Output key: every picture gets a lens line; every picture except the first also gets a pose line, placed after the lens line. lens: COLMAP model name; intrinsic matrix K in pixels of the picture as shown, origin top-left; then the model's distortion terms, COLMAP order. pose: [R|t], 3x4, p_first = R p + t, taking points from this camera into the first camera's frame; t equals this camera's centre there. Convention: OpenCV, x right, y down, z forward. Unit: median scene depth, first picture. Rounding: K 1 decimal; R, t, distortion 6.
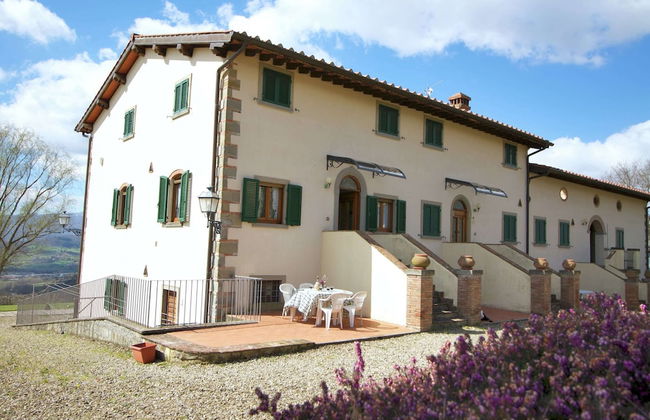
lens RADIAL K [[507.5, 0, 325.5], [0, 507.5, 211.8], [0, 0, 1]] dist [0.011632, 0.002227]
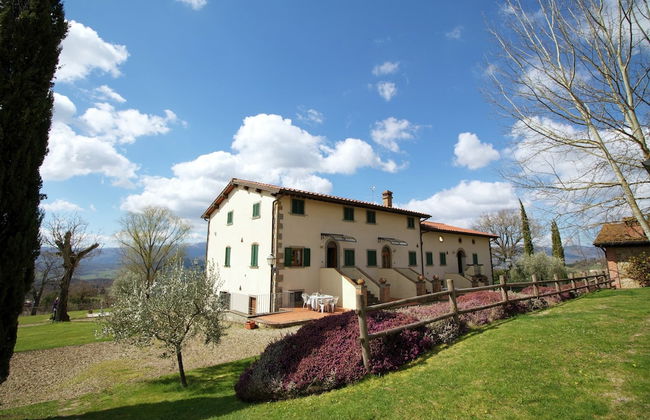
lens RADIAL K [[301.3, 0, 324.5], [0, 301.3, 208.7], [0, 0, 1]] dist [-0.001112, -0.000025]
pose [[0.999262, -0.037910, -0.006227, 0.030664], [0.037093, 0.994245, -0.100507, -0.085192], [0.010001, 0.100201, 0.994917, -0.341350]]
